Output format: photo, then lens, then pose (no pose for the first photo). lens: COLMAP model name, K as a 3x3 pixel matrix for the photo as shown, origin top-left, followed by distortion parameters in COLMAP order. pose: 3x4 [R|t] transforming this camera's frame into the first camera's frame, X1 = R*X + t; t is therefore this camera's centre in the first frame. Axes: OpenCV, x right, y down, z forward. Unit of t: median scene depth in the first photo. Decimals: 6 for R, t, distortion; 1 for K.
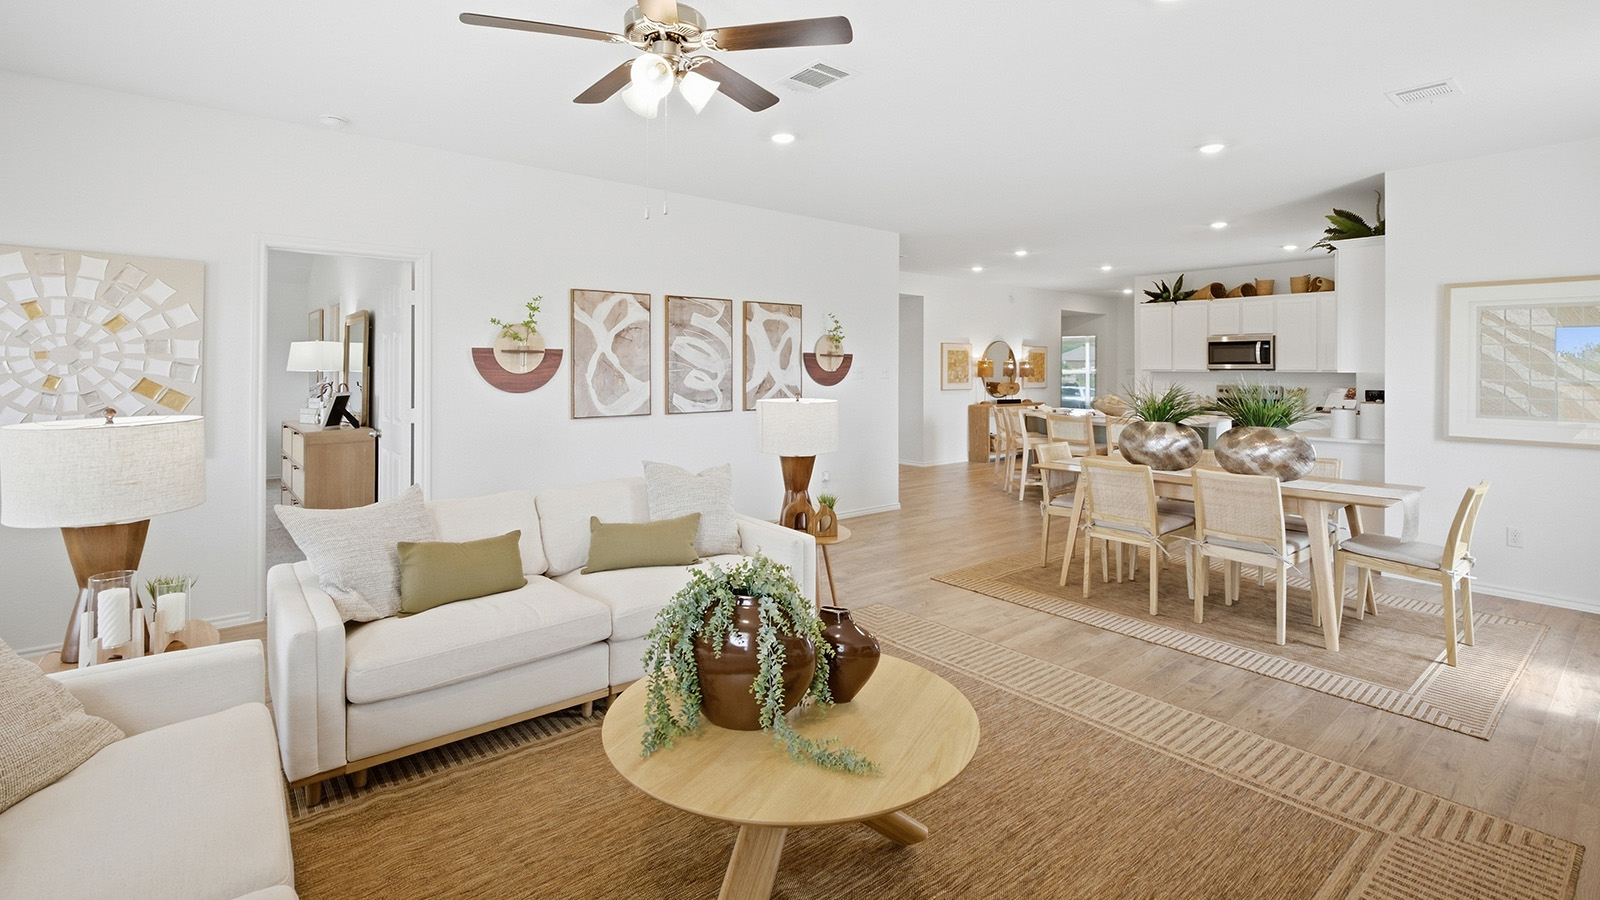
lens RADIAL K [[726.4, 0, 795.6], [0, 726.4, 364.4], [0, 0, 1]] dist [-0.003337, 0.000483]
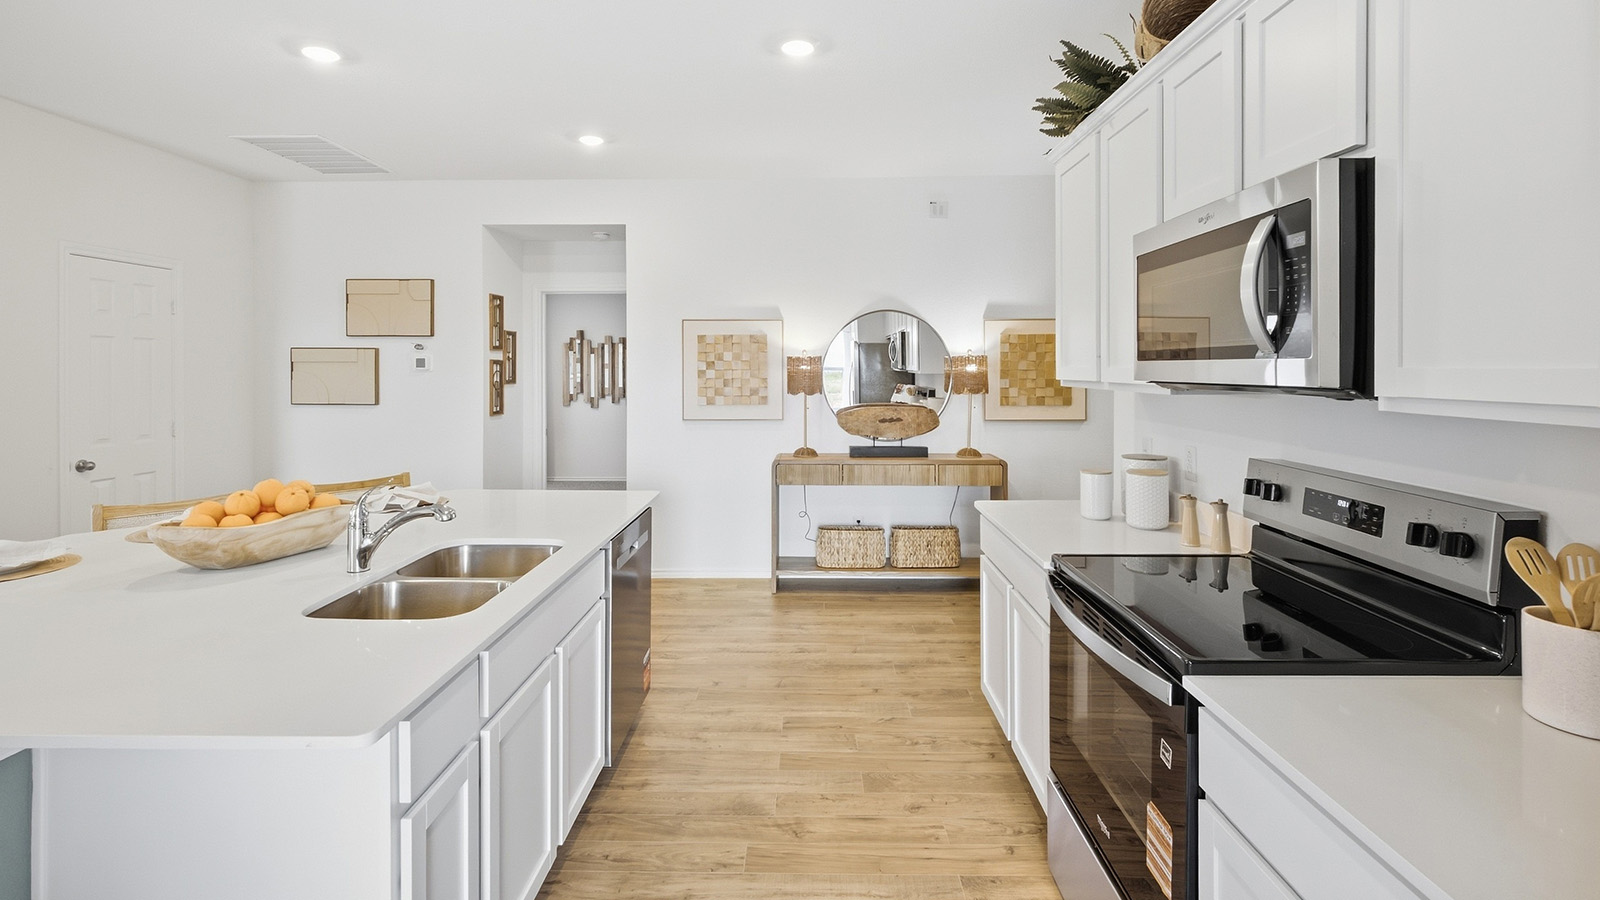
lens RADIAL K [[735.5, 0, 804.9], [0, 735.5, 375.6], [0, 0, 1]] dist [0.004088, -0.000300]
pose [[0.768284, 0.003090, -0.640101, 0.668645], [0.008616, 0.999848, 0.015168, -0.000205], [0.640051, -0.017168, 0.768141, 0.811797]]
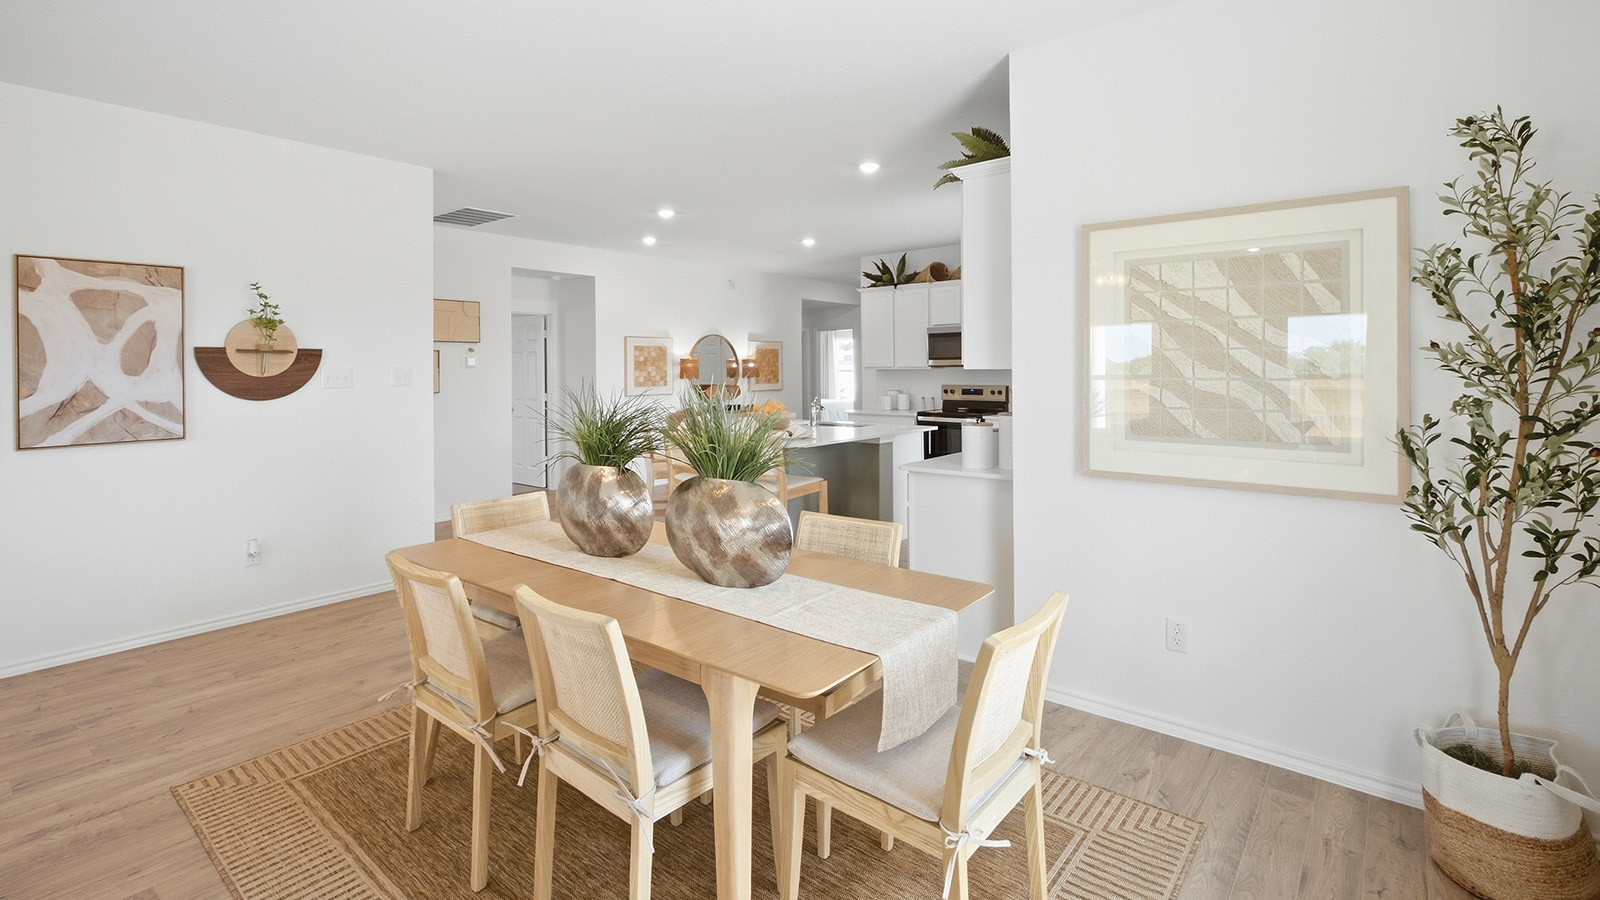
lens RADIAL K [[726.4, 0, 795.6], [0, 726.4, 364.4], [0, 0, 1]] dist [-0.003337, 0.000483]
pose [[0.981859, -0.011366, 0.189272, 0.275952], [0.011433, 0.999934, 0.000734, 0.002718], [-0.189268, 0.001443, 0.981924, 0.224598]]
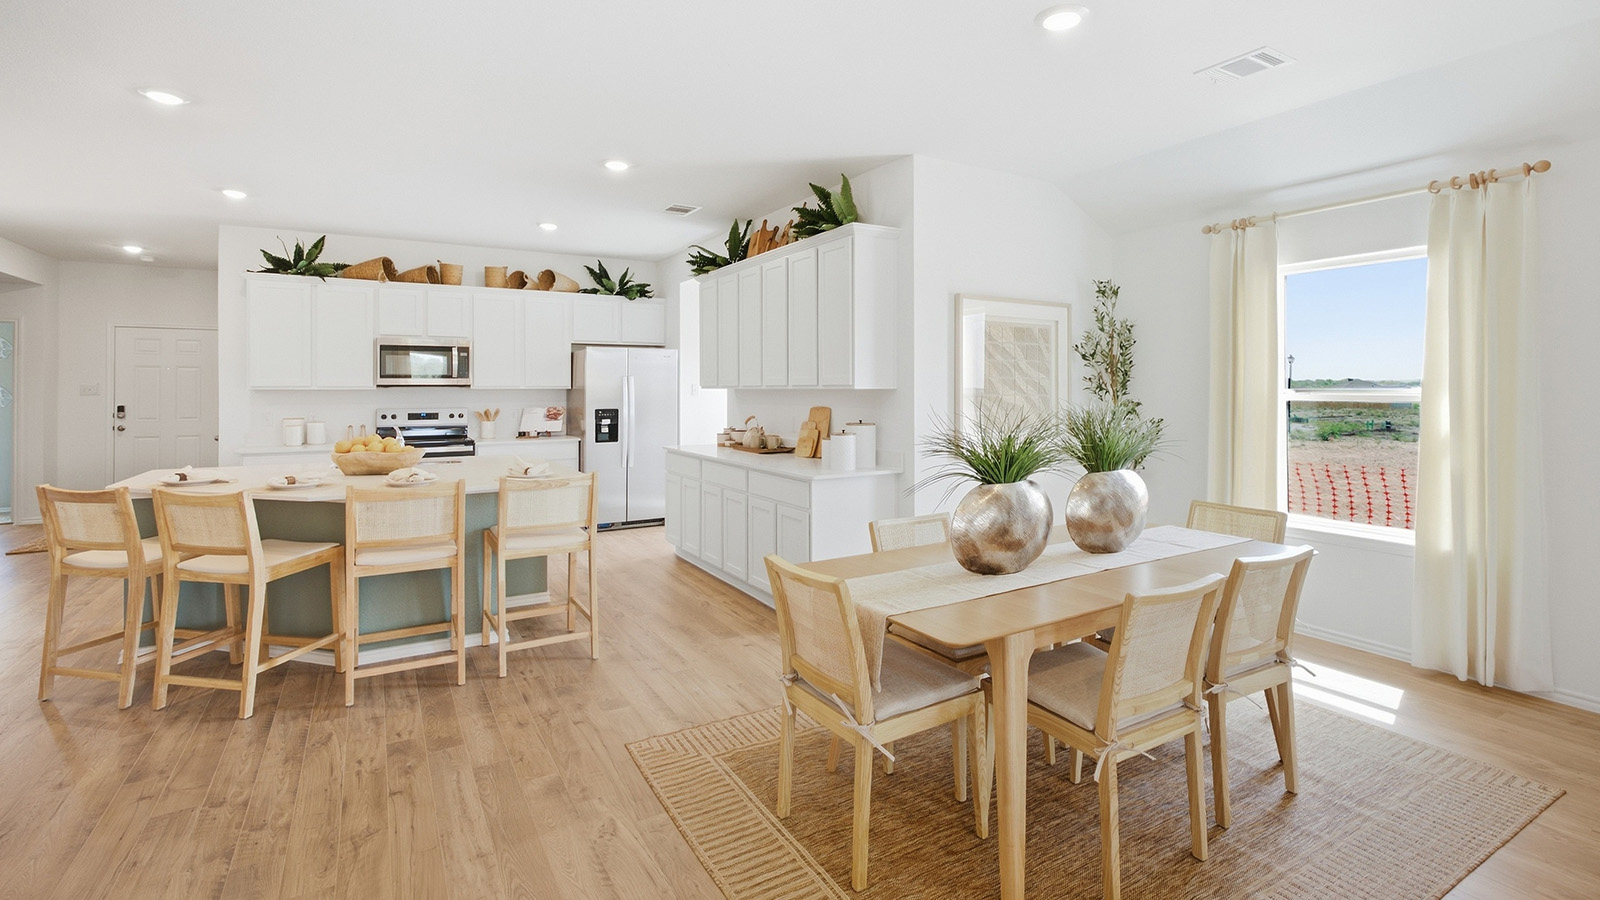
lens RADIAL K [[727.9, 0, 802.4], [0, 727.9, 392.0], [0, 0, 1]] dist [0.000238, 0.000187]
pose [[0.156524, -0.012929, 0.987590, -0.030346], [-0.004972, 0.999891, 0.013878, 0.001654], [-0.987662, -0.007083, 0.156443, 0.541995]]
